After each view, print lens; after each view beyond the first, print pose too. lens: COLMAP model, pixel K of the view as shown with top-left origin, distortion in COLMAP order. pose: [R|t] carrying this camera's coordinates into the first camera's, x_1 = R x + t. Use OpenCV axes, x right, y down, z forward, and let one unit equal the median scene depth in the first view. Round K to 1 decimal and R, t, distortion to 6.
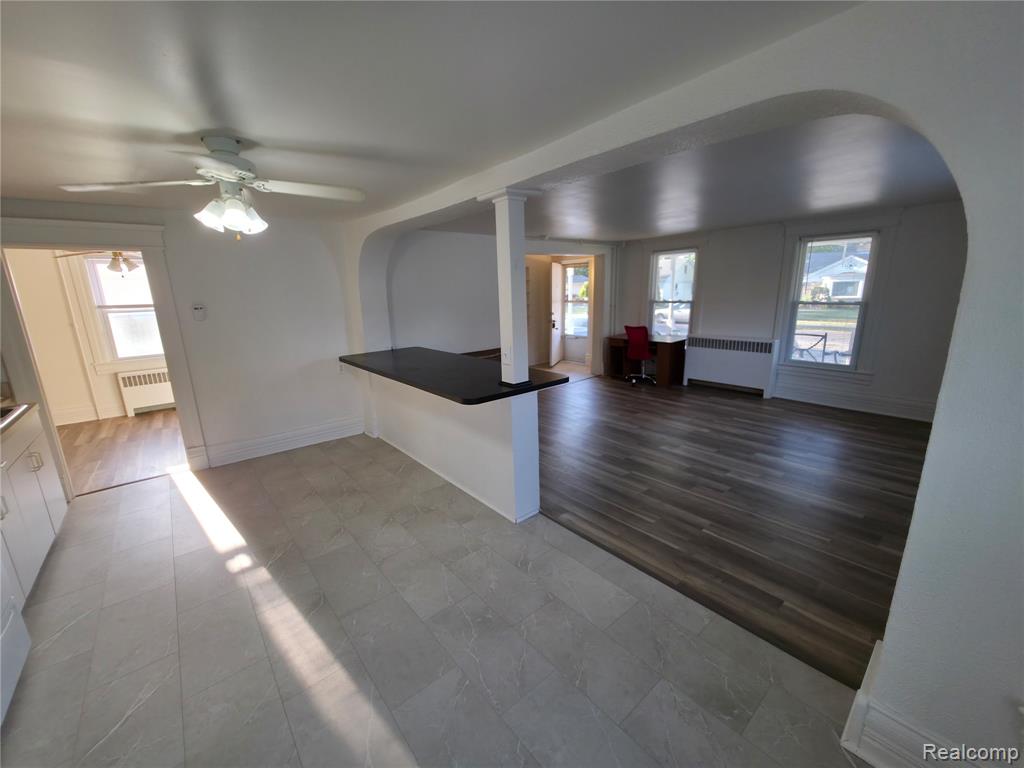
lens RADIAL K [[408.9, 0, 515.5], [0, 408.9, 381.4], [0, 0, 1]] dist [0.006757, -0.000322]
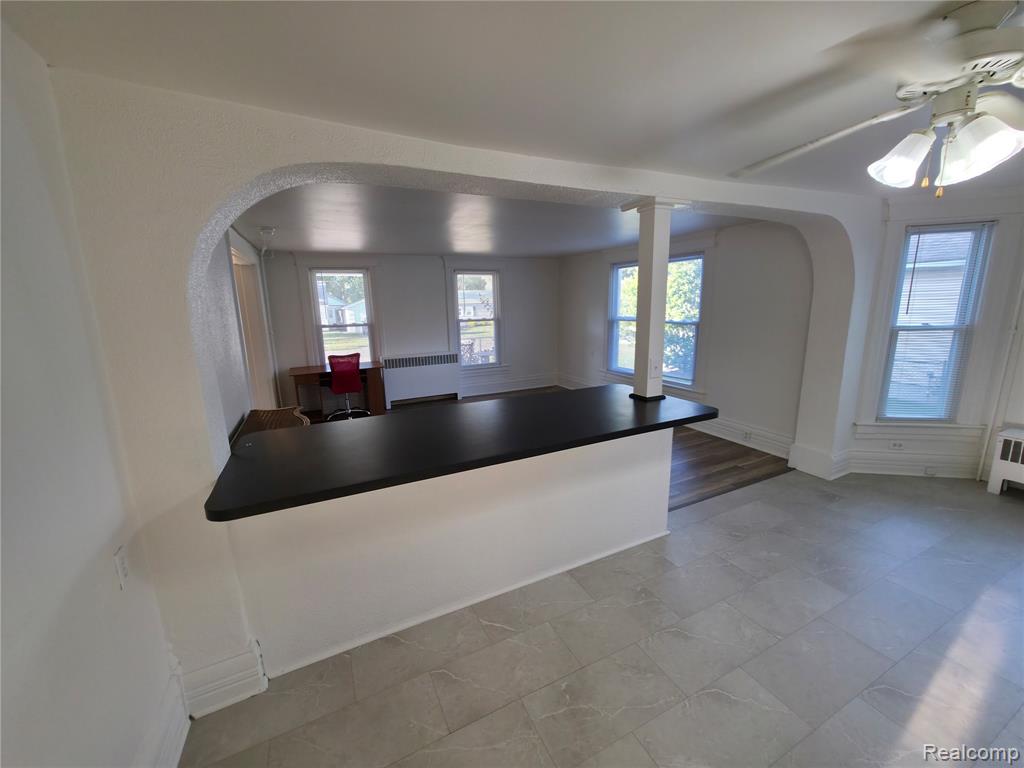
lens RADIAL K [[408.9, 0, 515.5], [0, 408.9, 381.4], [0, 0, 1]] dist [0.006757, -0.000322]
pose [[0.243319, -0.163921, 0.955995, -0.771359], [0.230750, 0.967101, 0.107095, -0.159027], [-0.942099, 0.194537, 0.273139, 0.792165]]
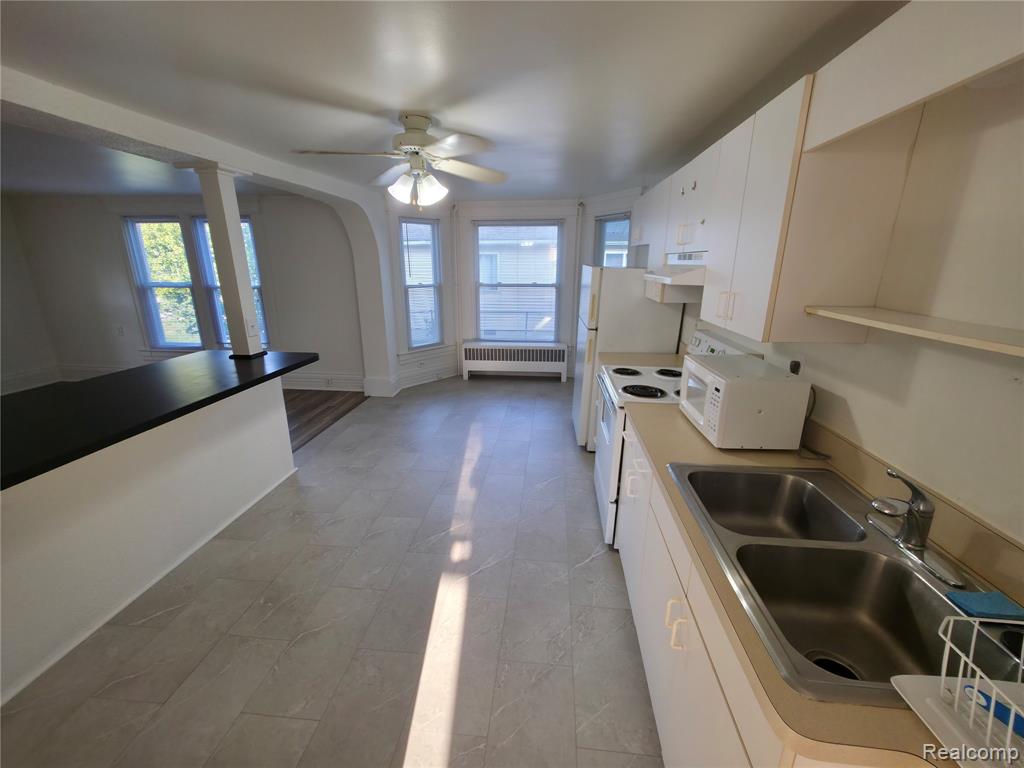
lens RADIAL K [[411.0, 0, 521.5], [0, 411.0, 381.8], [0, 0, 1]] dist [-0.001734, -0.000498]
pose [[-0.705002, -0.174227, 0.687472, -0.935878], [0.172026, 0.898395, 0.404095, -0.181864], [-0.688026, 0.403151, -0.603398, 0.913106]]
